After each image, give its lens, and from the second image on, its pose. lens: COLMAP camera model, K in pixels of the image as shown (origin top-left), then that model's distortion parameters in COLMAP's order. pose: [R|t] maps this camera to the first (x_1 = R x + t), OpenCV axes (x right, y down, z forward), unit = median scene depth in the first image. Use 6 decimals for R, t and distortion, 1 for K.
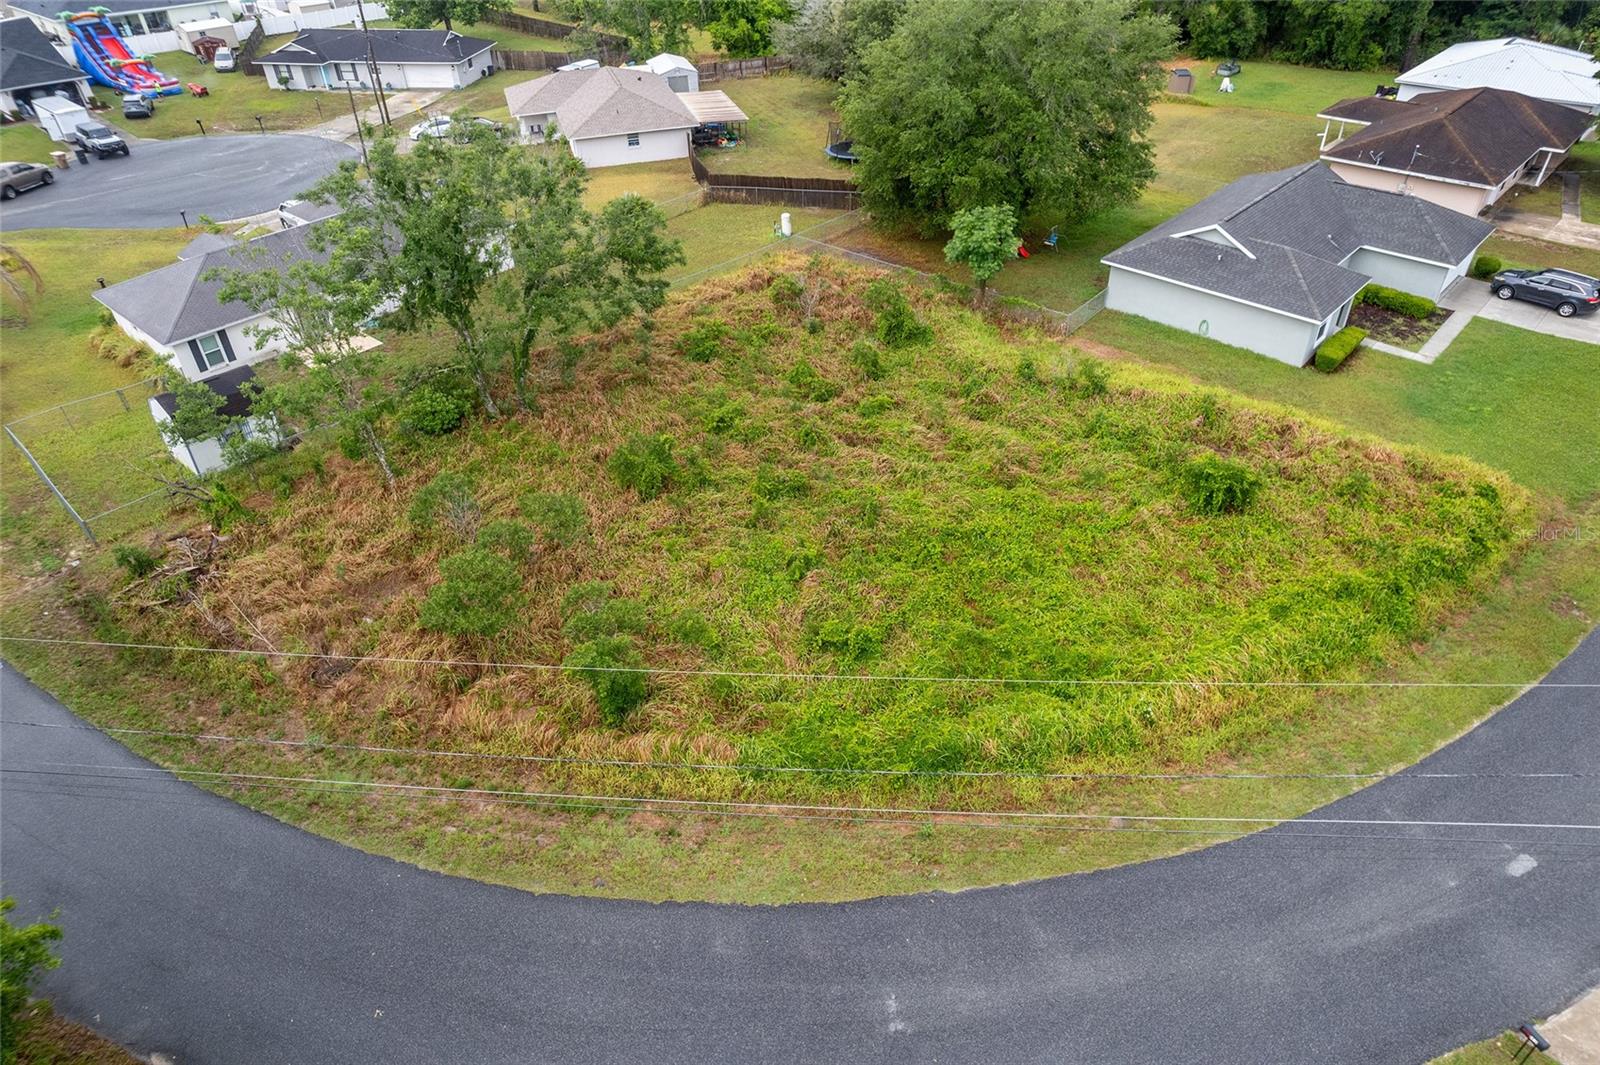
lens RADIAL K [[1018.6, 0, 805.4], [0, 1018.6, 555.4], [0, 0, 1]] dist [-0.075315, 0.075604]
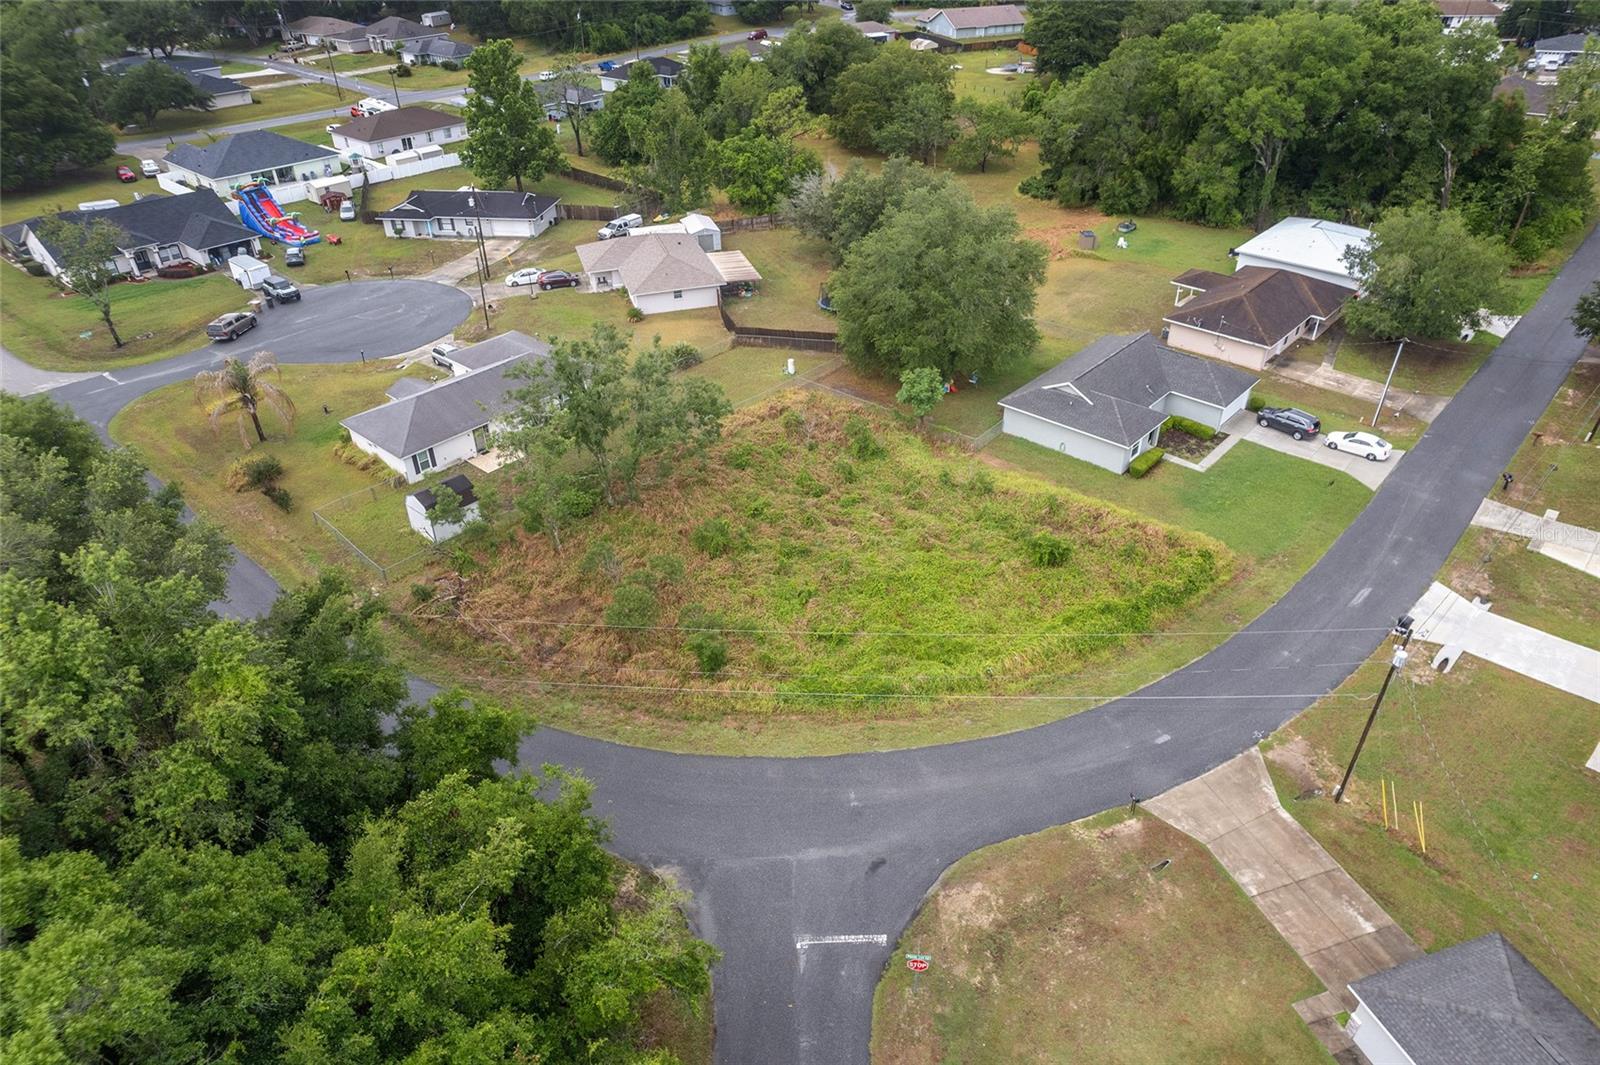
lens RADIAL K [[1018.6, 0, 805.4], [0, 1018.6, 555.4], [0, 0, 1]] dist [-0.075315, 0.075604]
pose [[0.999940, 0.001903, 0.010772, -0.018514], [-0.001316, 0.998526, -0.054260, 0.026857], [-0.010859, 0.054242, 0.998469, -0.576717]]
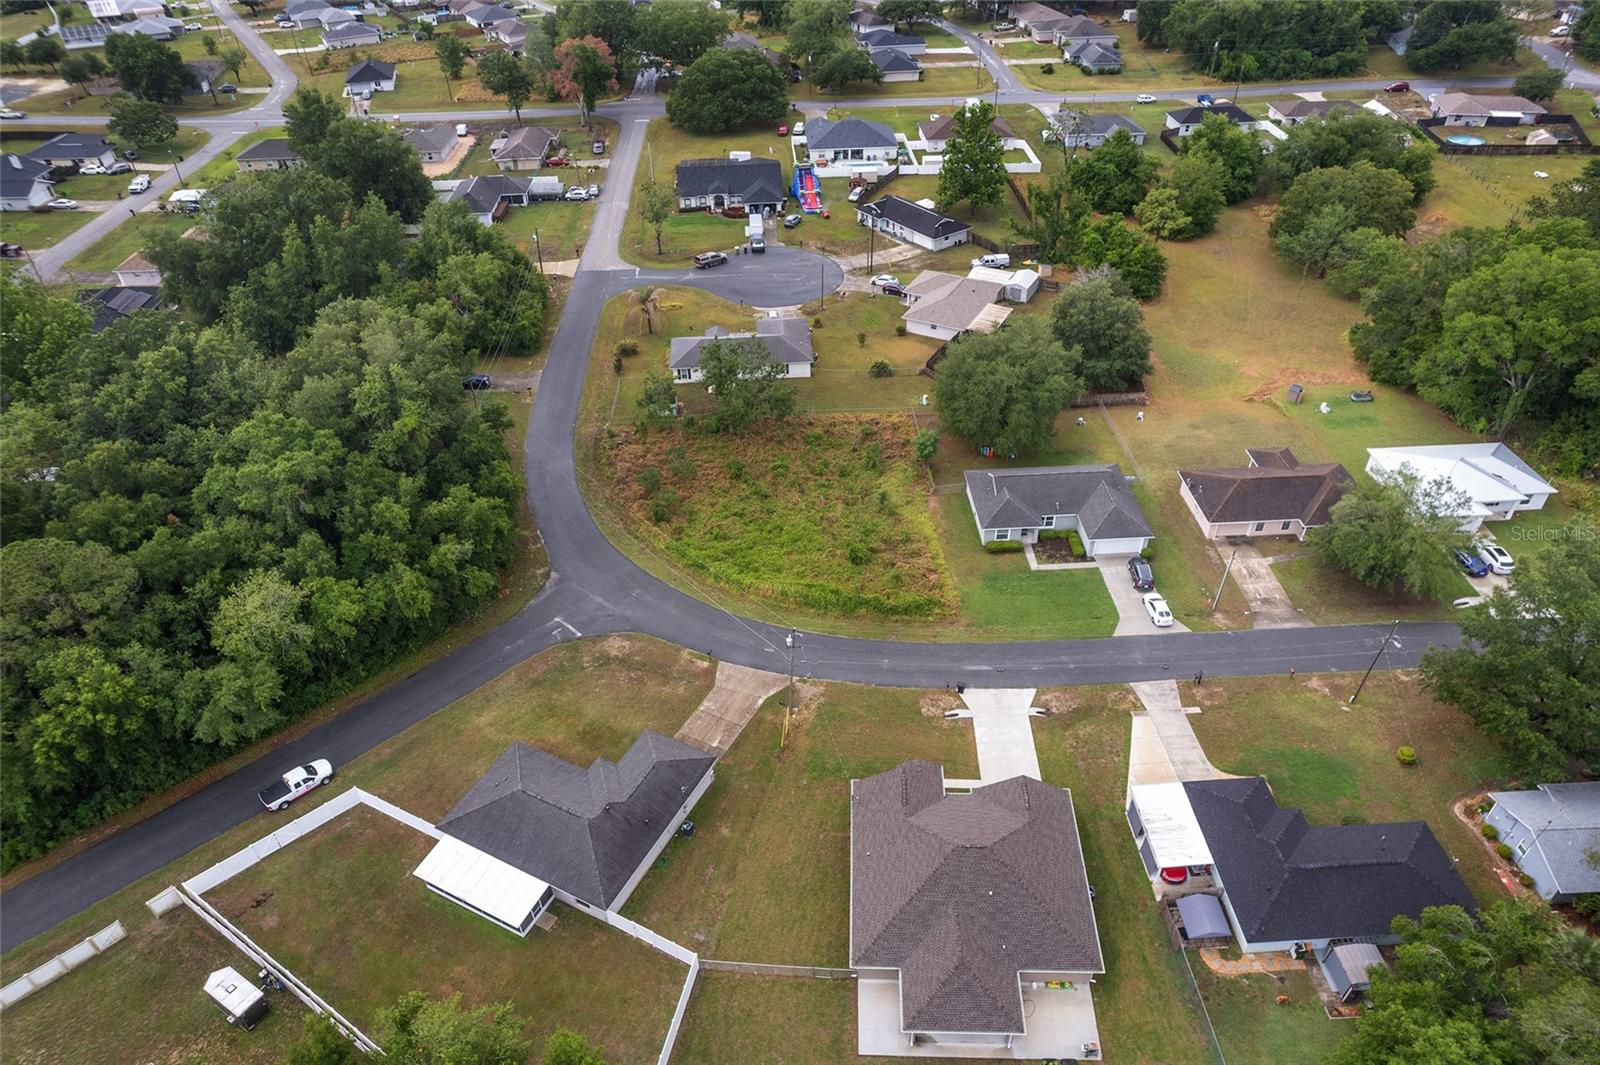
lens RADIAL K [[1018.6, 0, 805.4], [0, 1018.6, 555.4], [0, 0, 1]] dist [-0.075315, 0.075604]
pose [[0.711913, 0.444067, -0.544045, 1.492616], [-0.427002, 0.888757, 0.166677, -0.384167], [0.557539, 0.113649, 0.822335, -1.155578]]
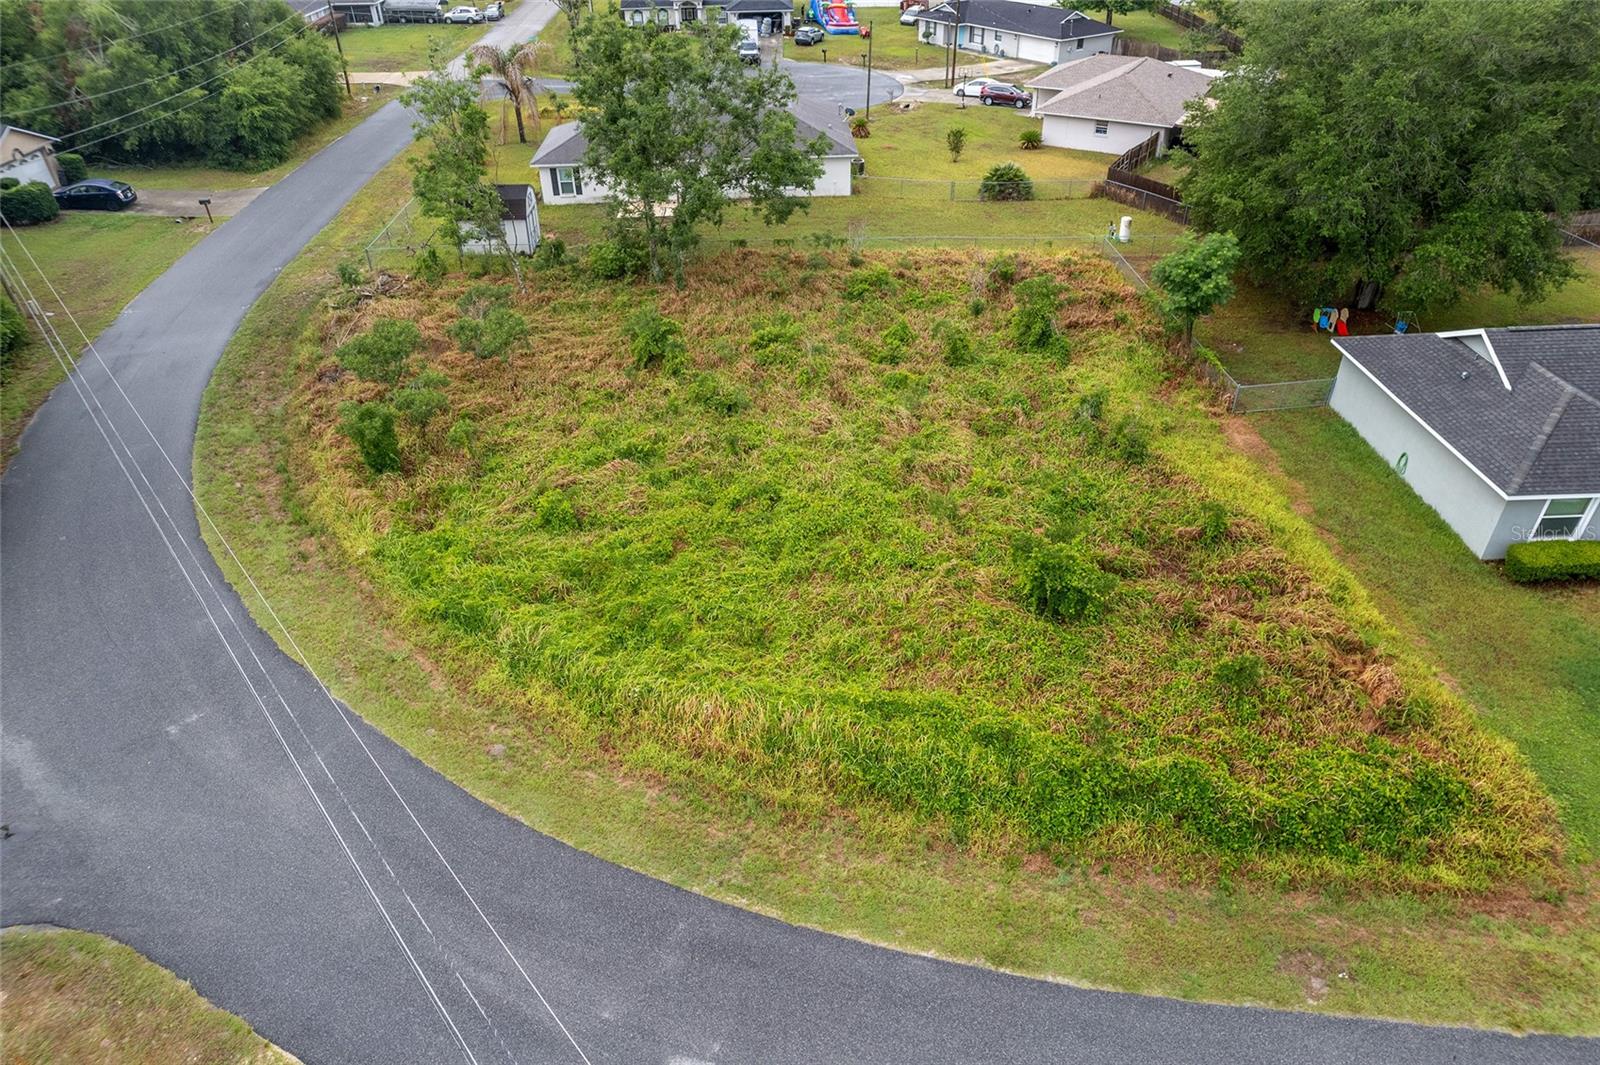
lens RADIAL K [[1018.6, 0, 805.4], [0, 1018.6, 555.4], [0, 0, 1]] dist [-0.075315, 0.075604]
pose [[0.703200, 0.425488, -0.569622, 0.557549], [-0.437085, 0.890598, 0.125663, -0.078063], [0.560772, 0.160607, 0.812244, 0.218329]]
